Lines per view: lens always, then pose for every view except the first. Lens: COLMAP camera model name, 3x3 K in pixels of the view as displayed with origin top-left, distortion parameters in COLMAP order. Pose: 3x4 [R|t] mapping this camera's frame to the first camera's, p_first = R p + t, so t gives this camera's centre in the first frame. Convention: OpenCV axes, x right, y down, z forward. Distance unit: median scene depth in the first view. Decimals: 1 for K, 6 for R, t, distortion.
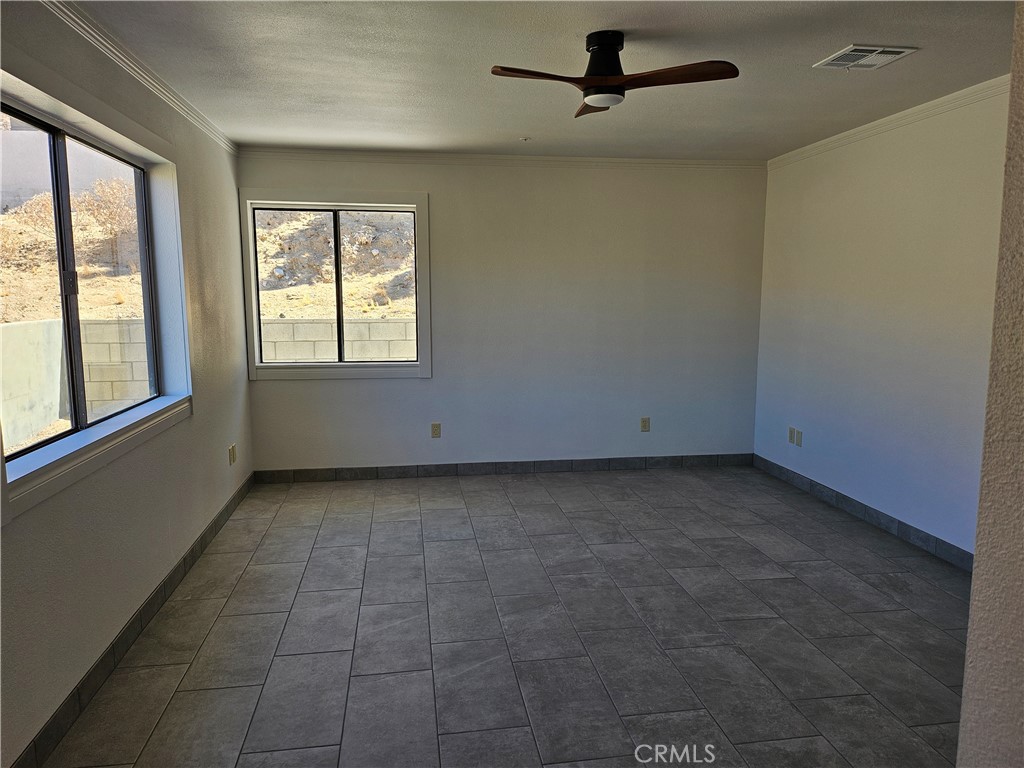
lens RADIAL K [[717.1, 0, 502.0], [0, 717.1, 389.7], [0, 0, 1]] dist [0.056052, -0.044768]
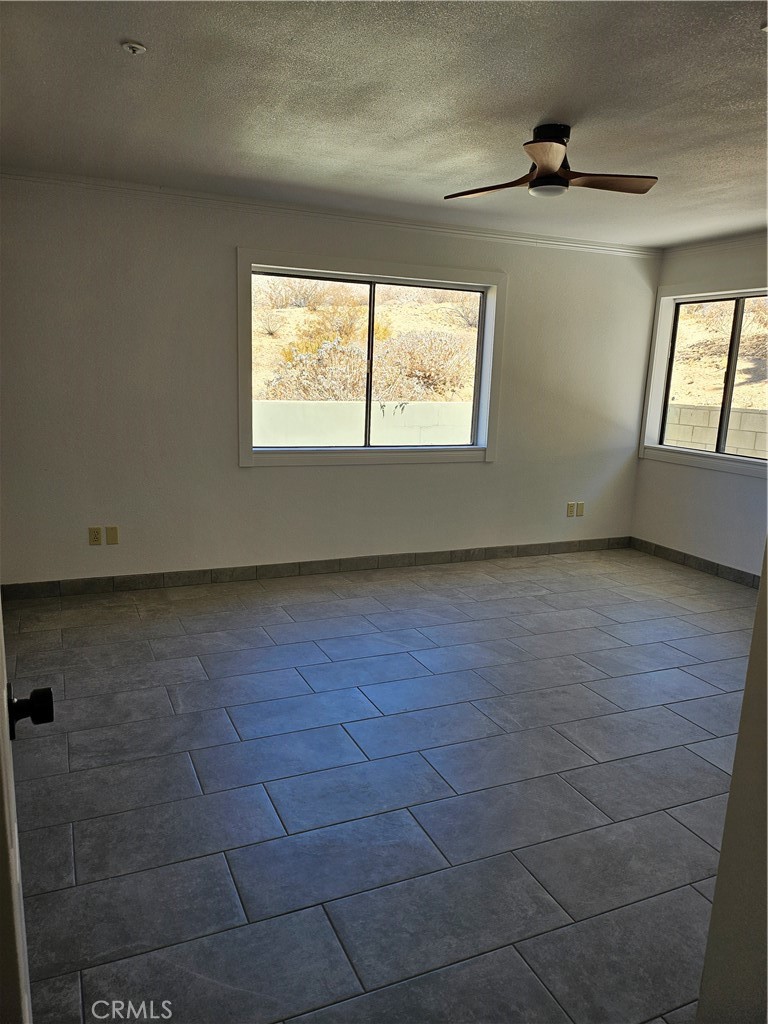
lens RADIAL K [[717.1, 0, 375.9], [0, 717.1, 508.9], [0, 0, 1]] dist [0.056052, -0.044768]
pose [[0.272482, 0.196335, -0.941916, 0.740030], [-0.166187, 0.973850, 0.154916, -0.047940], [0.947700, 0.114322, 0.297985, 0.319197]]
